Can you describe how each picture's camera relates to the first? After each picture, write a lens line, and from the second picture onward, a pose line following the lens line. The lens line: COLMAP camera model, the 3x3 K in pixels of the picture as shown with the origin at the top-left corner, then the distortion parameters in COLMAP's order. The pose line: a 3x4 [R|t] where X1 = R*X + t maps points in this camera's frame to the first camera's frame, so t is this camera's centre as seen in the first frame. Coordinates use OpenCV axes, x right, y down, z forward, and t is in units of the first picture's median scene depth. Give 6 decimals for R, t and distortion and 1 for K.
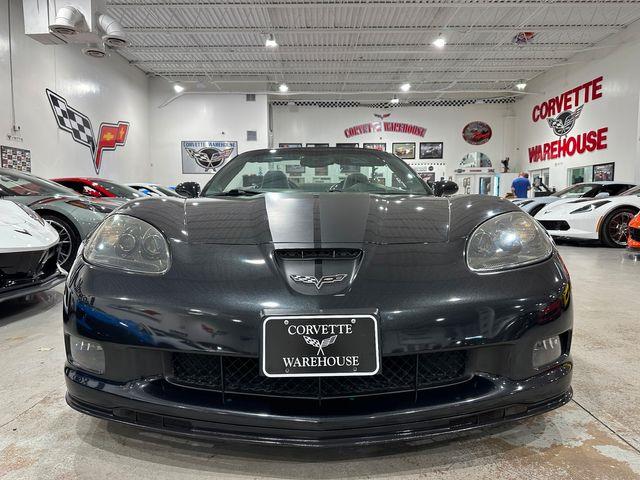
lens RADIAL K [[466.8, 0, 322.6], [0, 466.8, 238.4], [0, 0, 1]] dist [0.029044, -0.041439]
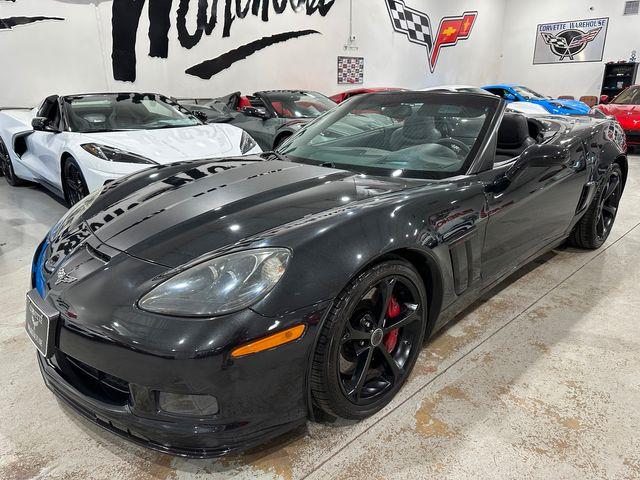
lens RADIAL K [[466.8, 0, 321.5], [0, 466.8, 247.7], [0, 0, 1]] dist [0.029044, -0.041439]
pose [[0.692889, 0.219136, -0.686938, 0.148695], [-0.037881, 0.962447, 0.268815, -0.035790], [0.720049, -0.160237, 0.675170, 0.066432]]
